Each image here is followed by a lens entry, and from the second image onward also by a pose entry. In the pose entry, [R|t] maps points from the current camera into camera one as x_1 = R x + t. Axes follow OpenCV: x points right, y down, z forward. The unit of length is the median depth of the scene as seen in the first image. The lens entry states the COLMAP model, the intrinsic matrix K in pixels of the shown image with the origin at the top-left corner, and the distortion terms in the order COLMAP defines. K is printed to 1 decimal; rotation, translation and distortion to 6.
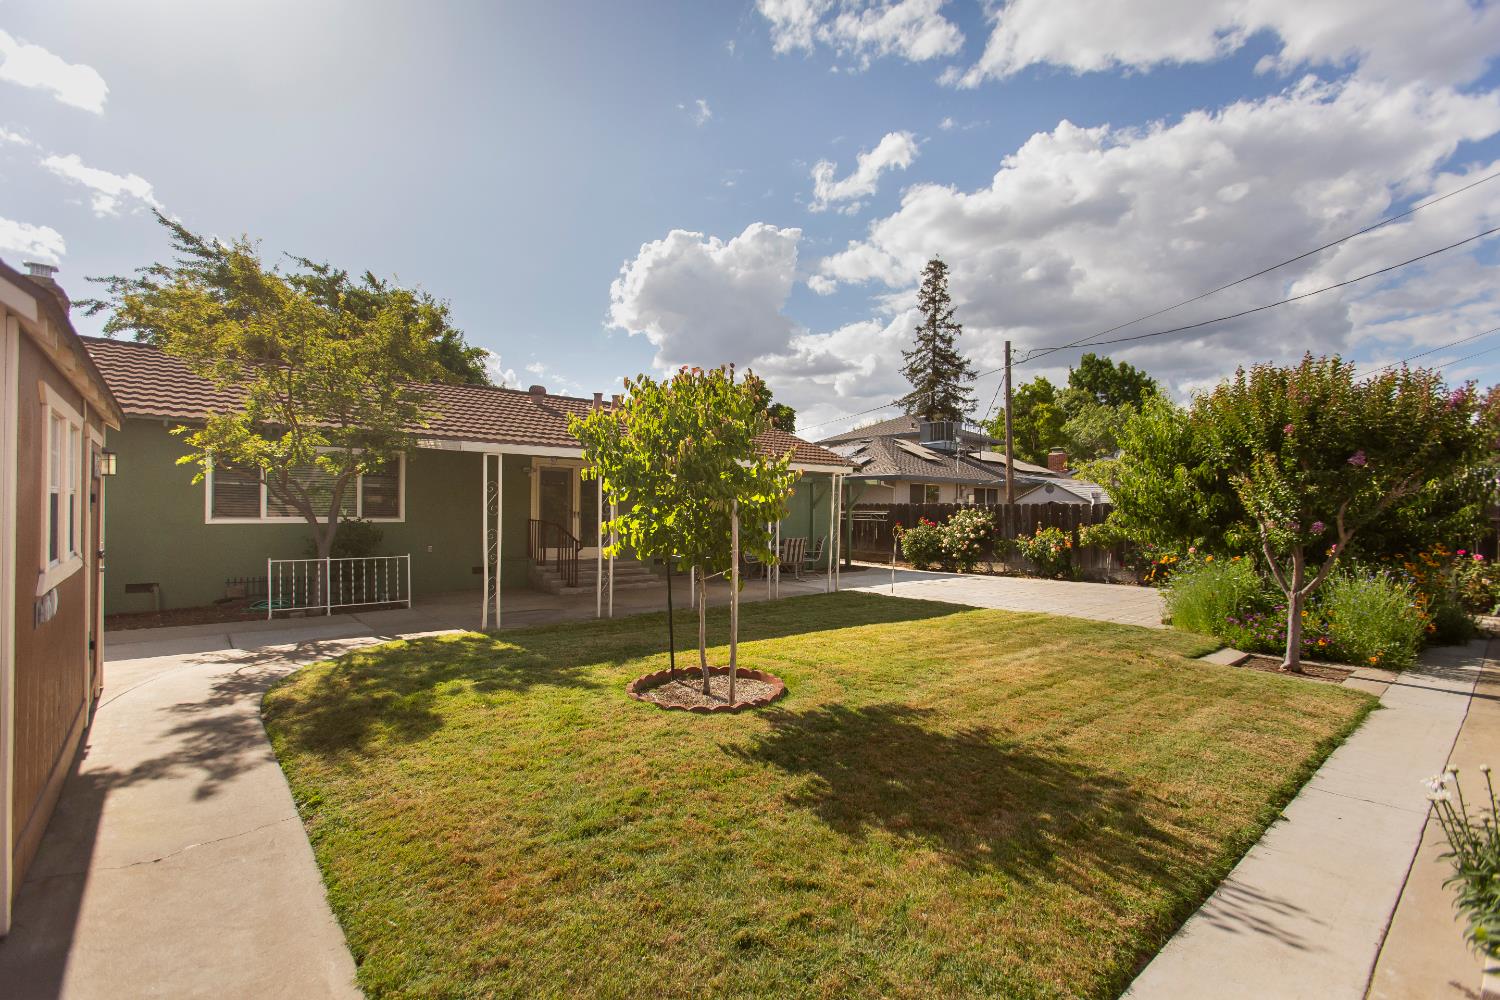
lens RADIAL K [[693.5, 0, 755.7], [0, 693.5, 508.0], [0, 0, 1]] dist [-0.003110, 0.003862]
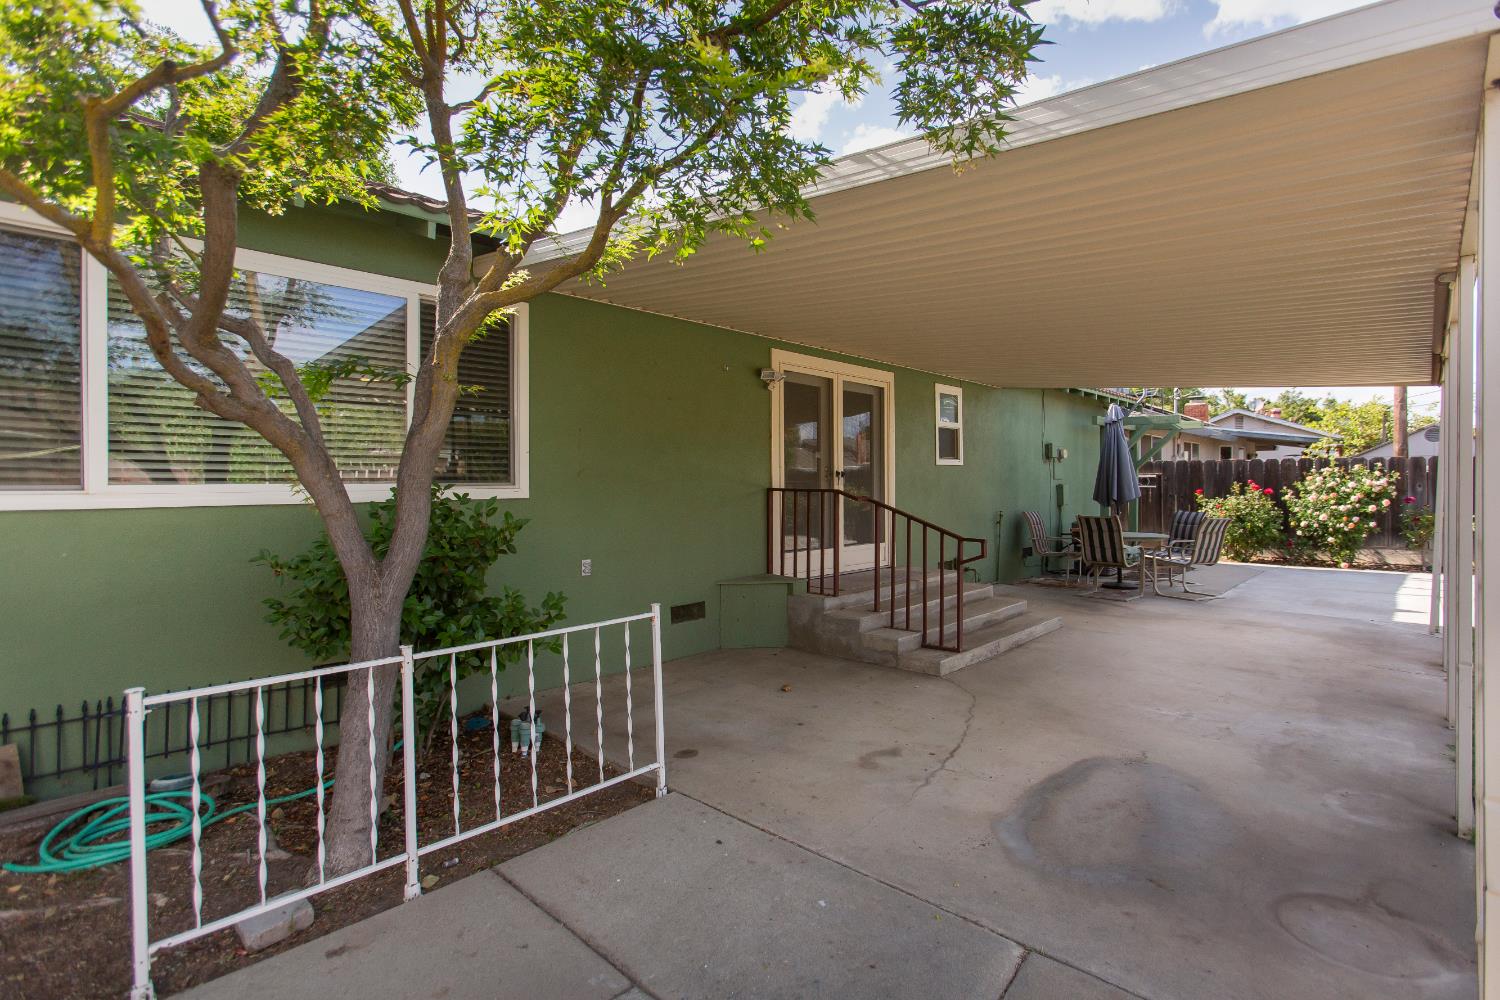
lens RADIAL K [[693.5, 0, 749.3], [0, 693.5, 485.1], [0, 0, 1]] dist [-0.003110, 0.003862]
pose [[0.991084, -0.006303, 0.133090, -0.436677], [0.004269, 0.999870, 0.015561, 0.009117], [-0.133171, -0.014854, 0.990982, 0.617413]]
